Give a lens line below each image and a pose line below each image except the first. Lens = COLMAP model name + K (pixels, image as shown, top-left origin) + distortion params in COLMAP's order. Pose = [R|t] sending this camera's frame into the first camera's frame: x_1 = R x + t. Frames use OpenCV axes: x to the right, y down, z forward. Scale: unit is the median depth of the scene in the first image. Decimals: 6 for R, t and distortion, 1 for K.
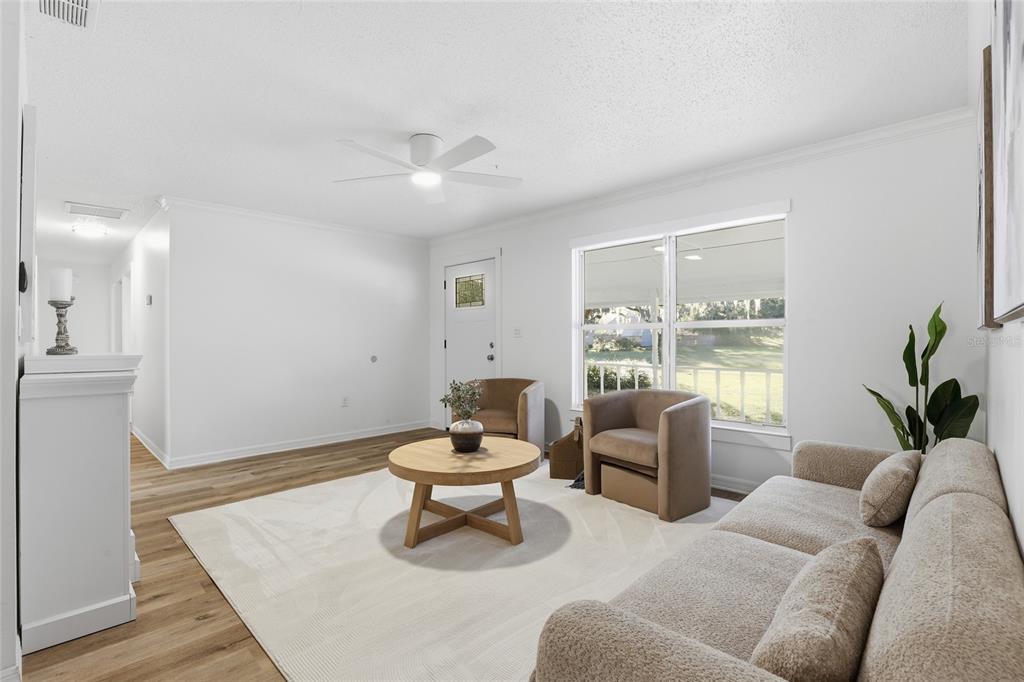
lens RADIAL K [[473.6, 0, 509.1], [0, 473.6, 341.8], [0, 0, 1]] dist [-0.034326, -0.000368]
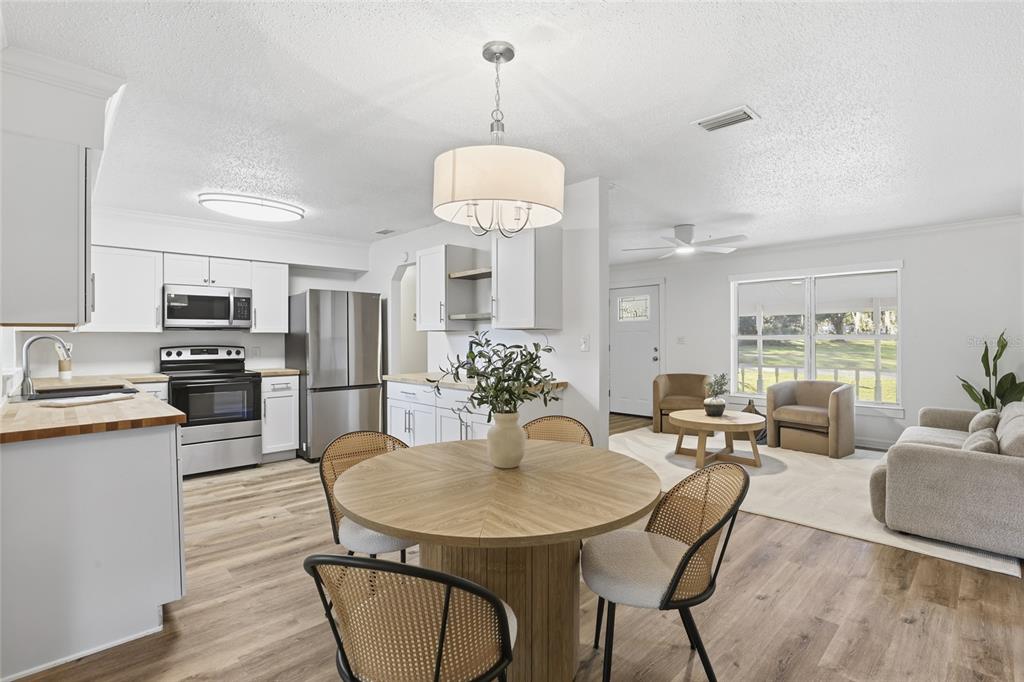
lens RADIAL K [[473.6, 0, 518.3], [0, 473.6, 340.1], [0, 0, 1]] dist [-0.034326, -0.000368]
pose [[0.999710, 0.004081, -0.023740, -0.806553], [-0.004155, 0.999987, -0.003067, -0.028324], [0.023727, 0.003165, 0.999713, -0.722667]]
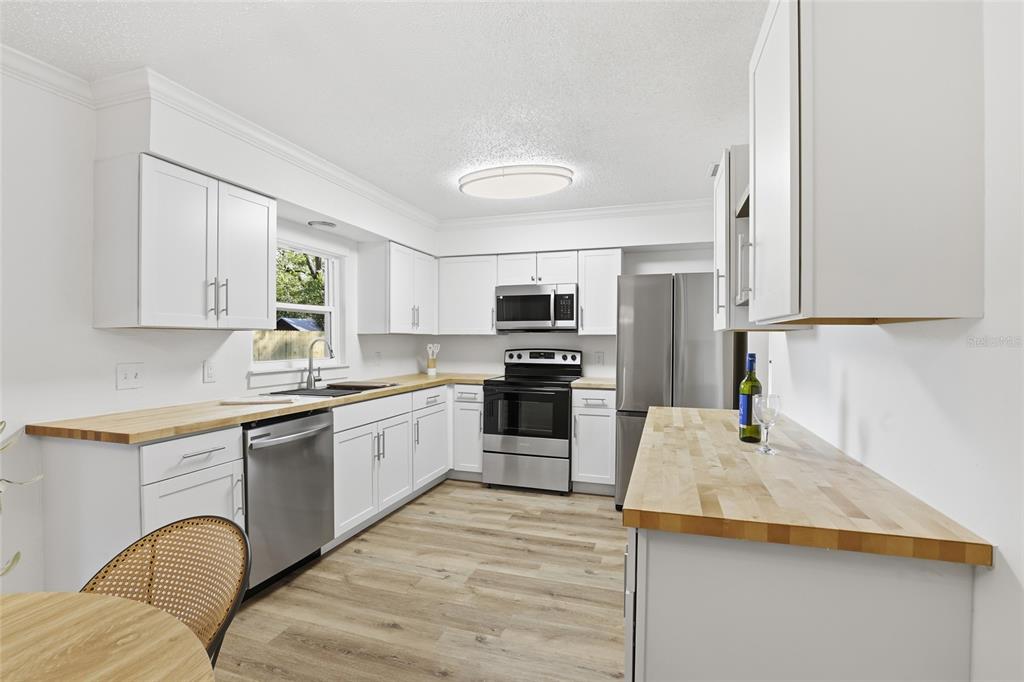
lens RADIAL K [[473.6, 0, 518.8], [0, 473.6, 340.4], [0, 0, 1]] dist [-0.034326, -0.000368]
pose [[0.449912, 0.011579, -0.892998, -0.576295], [-0.016899, 0.999847, 0.004450, -0.043929], [0.892913, 0.013089, 0.450039, 0.191153]]
